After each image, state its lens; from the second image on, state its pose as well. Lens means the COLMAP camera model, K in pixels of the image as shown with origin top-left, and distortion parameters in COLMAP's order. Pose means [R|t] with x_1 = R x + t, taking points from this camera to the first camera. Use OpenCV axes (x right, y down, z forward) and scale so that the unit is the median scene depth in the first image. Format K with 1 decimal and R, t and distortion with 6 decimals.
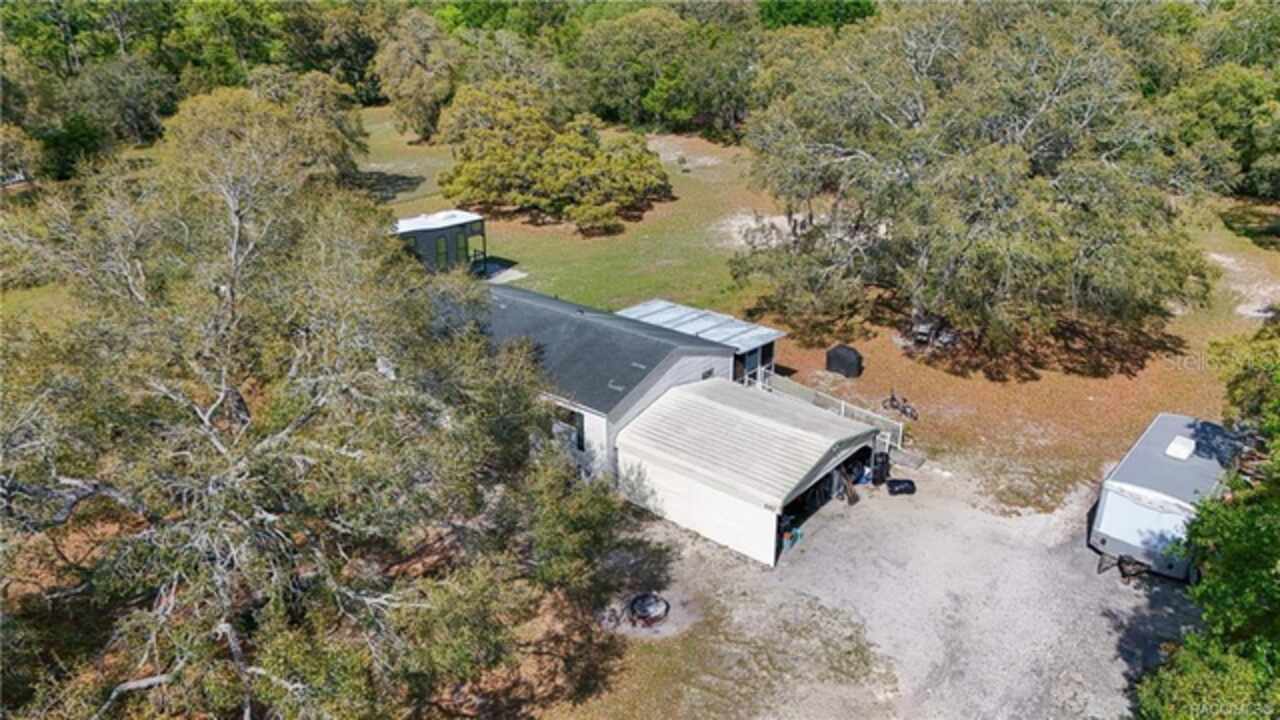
lens RADIAL K [[972.0, 0, 646.8], [0, 972.0, 358.4], [0, 0, 1]] dist [0.033659, -0.003920]
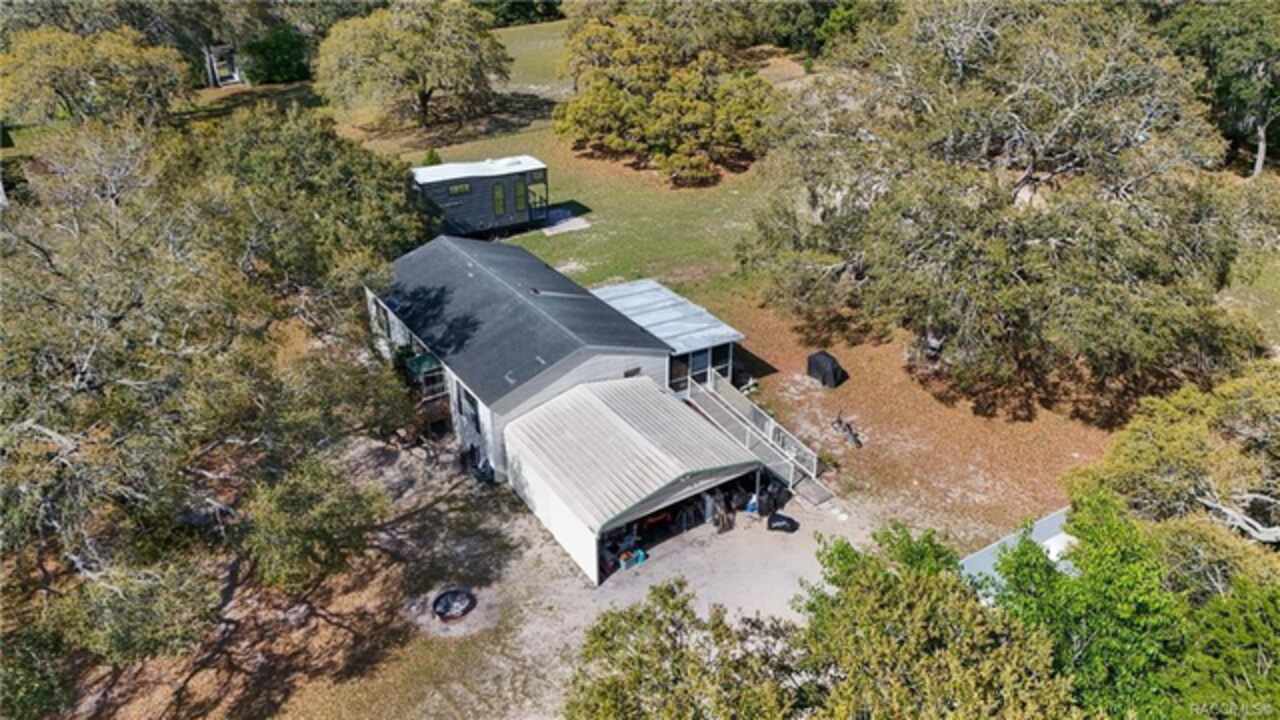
lens RADIAL K [[972.0, 0, 646.8], [0, 972.0, 358.4], [0, 0, 1]] dist [0.033659, -0.003920]
pose [[0.953029, 0.141622, -0.267731, 0.318767], [-0.112088, 0.986103, 0.122624, -0.113669], [0.281377, -0.086855, 0.955659, 0.051267]]
